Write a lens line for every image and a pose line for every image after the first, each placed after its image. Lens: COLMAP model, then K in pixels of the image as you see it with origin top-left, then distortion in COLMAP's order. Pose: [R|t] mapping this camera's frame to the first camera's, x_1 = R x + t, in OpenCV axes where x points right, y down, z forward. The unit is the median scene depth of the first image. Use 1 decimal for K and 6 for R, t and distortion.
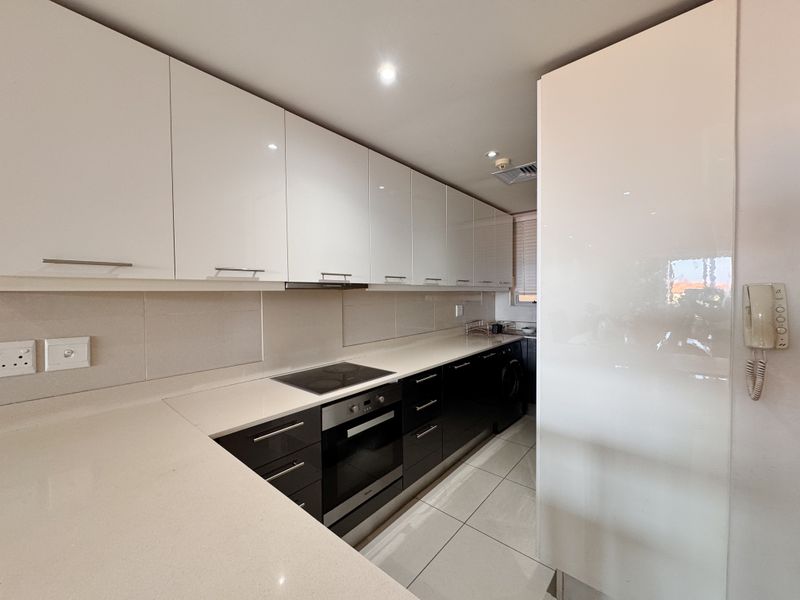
lens RADIAL K [[318.8, 0, 400.0], [0, 318.8, 300.0], [0, 0, 1]] dist [-0.001329, -0.000395]
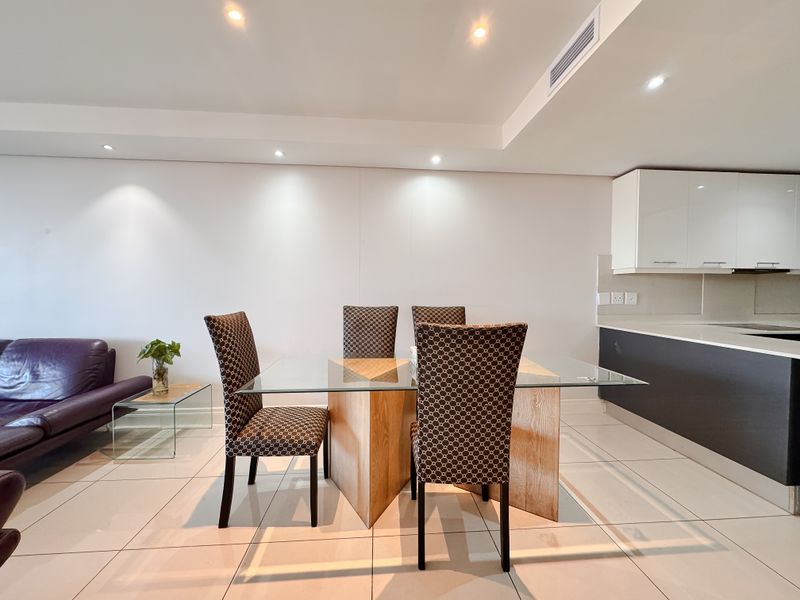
lens RADIAL K [[318.8, 0, 400.0], [0, 318.8, 300.0], [0, 0, 1]] dist [-0.001329, -0.000395]
pose [[0.708020, 0.042199, -0.704930, -0.323873], [-0.025777, 0.999092, 0.033919, 0.082235], [0.705722, -0.005844, 0.708465, -1.216811]]
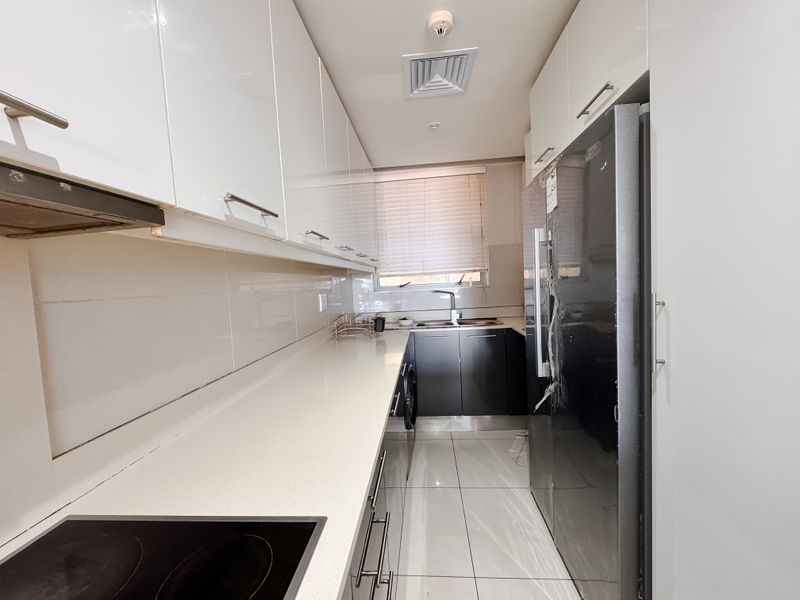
lens RADIAL K [[318.8, 0, 400.0], [0, 318.8, 300.0], [0, 0, 1]] dist [-0.001329, -0.000395]
pose [[0.804683, -0.066898, 0.589924, -0.102746], [0.057246, 0.997744, 0.035059, 0.026219], [-0.590939, 0.005559, 0.806697, 0.670903]]
